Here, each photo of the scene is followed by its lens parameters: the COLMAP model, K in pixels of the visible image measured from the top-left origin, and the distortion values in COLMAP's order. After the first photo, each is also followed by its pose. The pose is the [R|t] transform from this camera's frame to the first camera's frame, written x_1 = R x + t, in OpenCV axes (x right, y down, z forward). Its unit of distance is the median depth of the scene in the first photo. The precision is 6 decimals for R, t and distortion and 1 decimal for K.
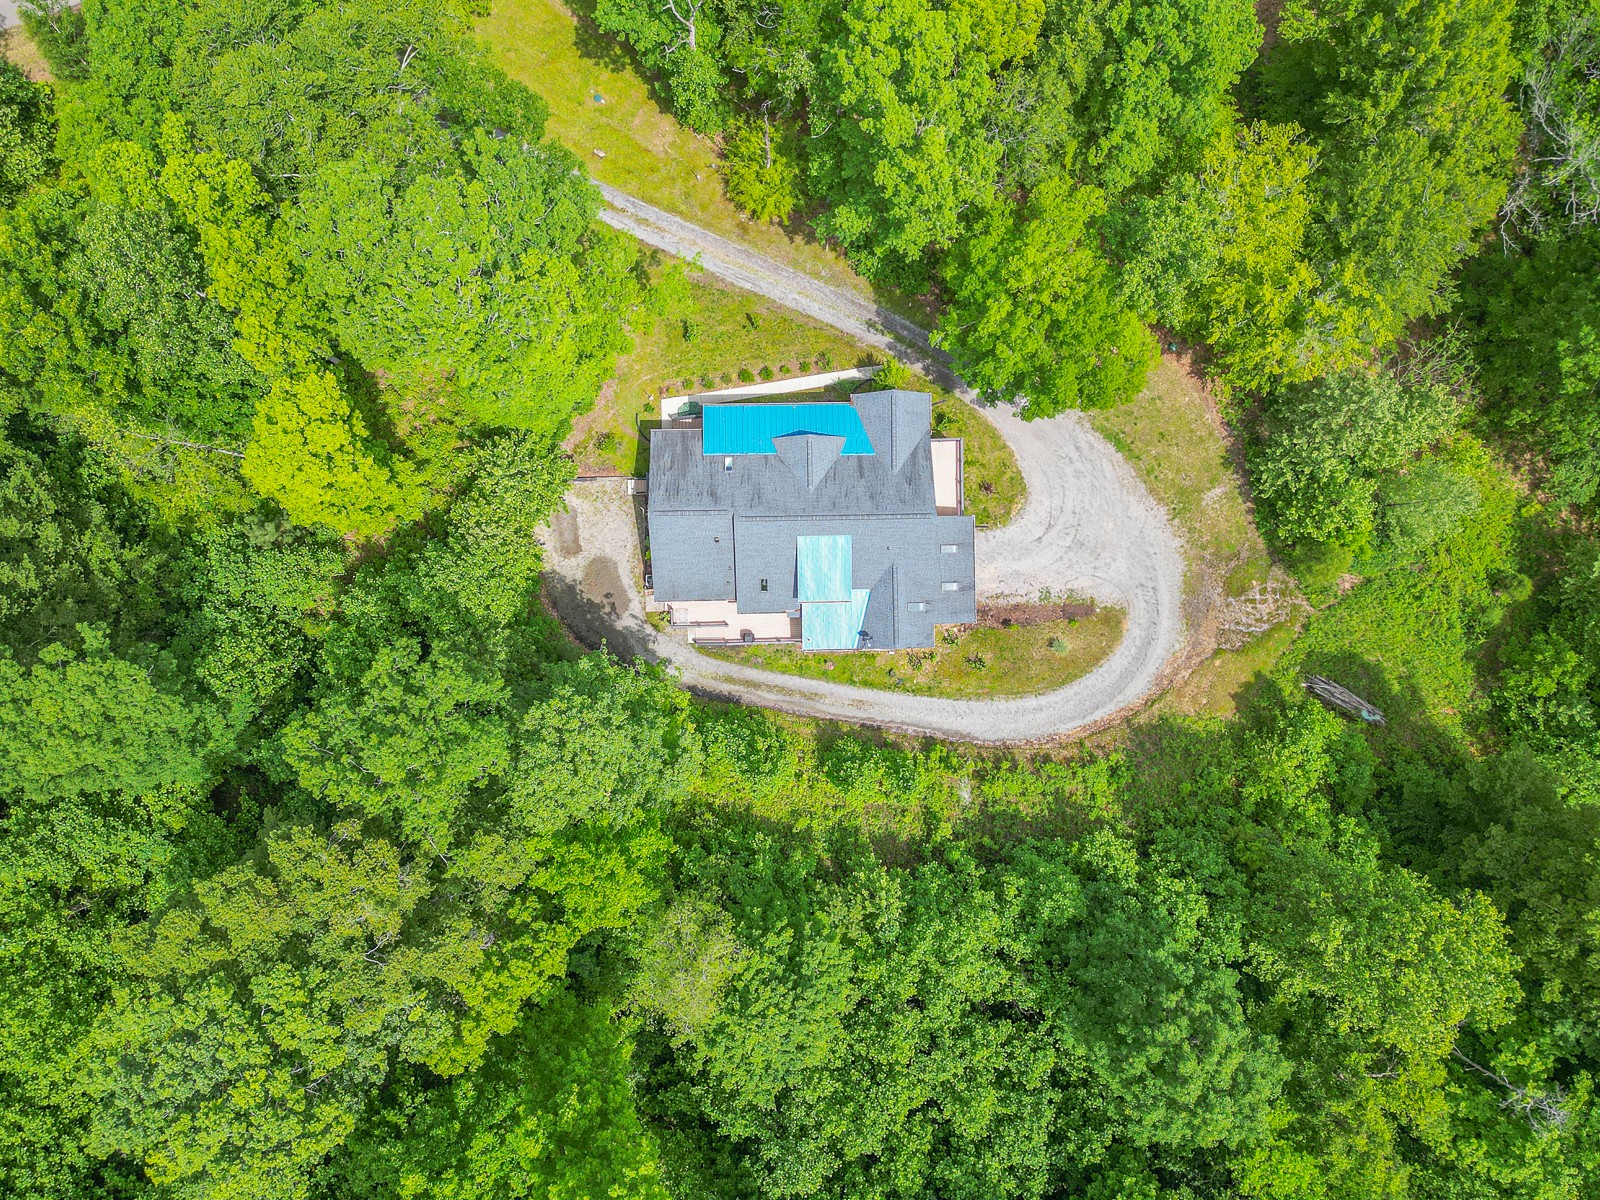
lens RADIAL K [[1063.6, 0, 800.0], [0, 1063.6, 600.0], [0, 0, 1]] dist [-0.001442, -0.000609]
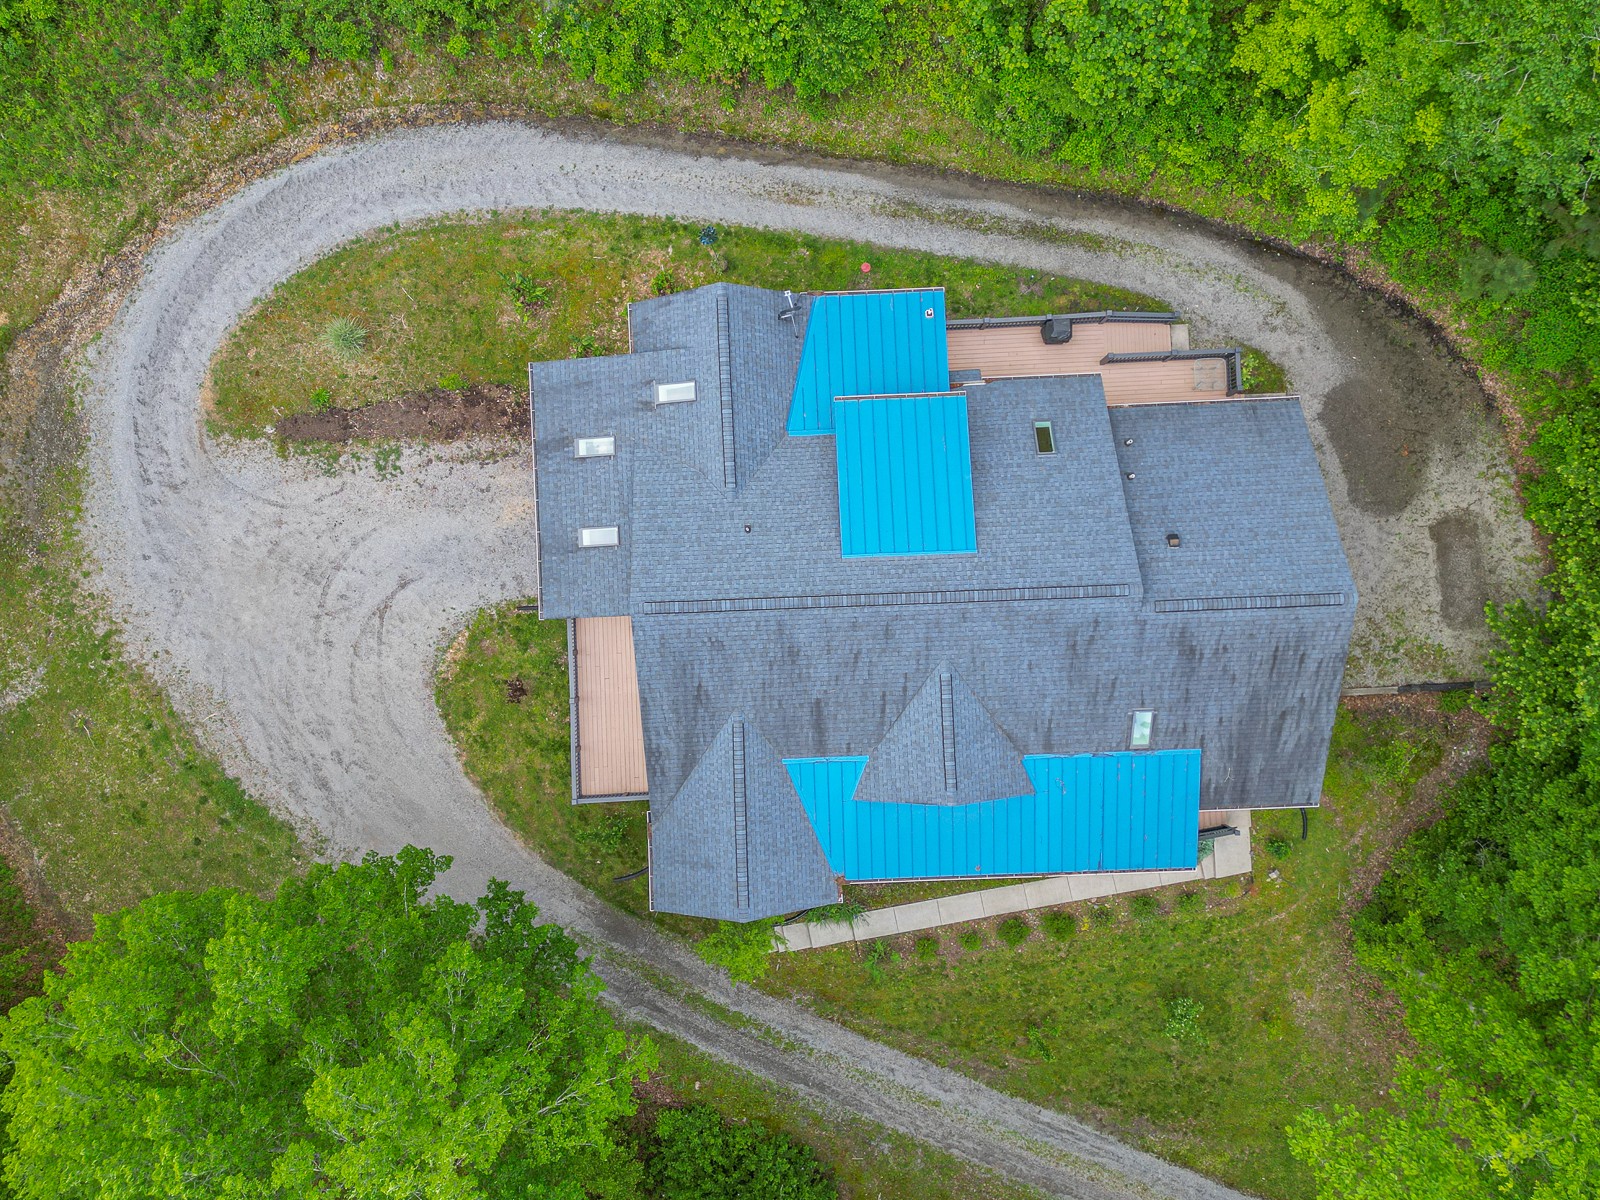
lens RADIAL K [[1063.6, 0, 800.0], [0, 1063.6, 600.0], [0, 0, 1]] dist [-0.001442, -0.000609]
pose [[-0.998955, 0.021027, -0.040584, 0.074475], [-0.021537, -0.999694, 0.012170, -0.075061], [-0.040316, 0.013032, 0.999102, 0.546846]]
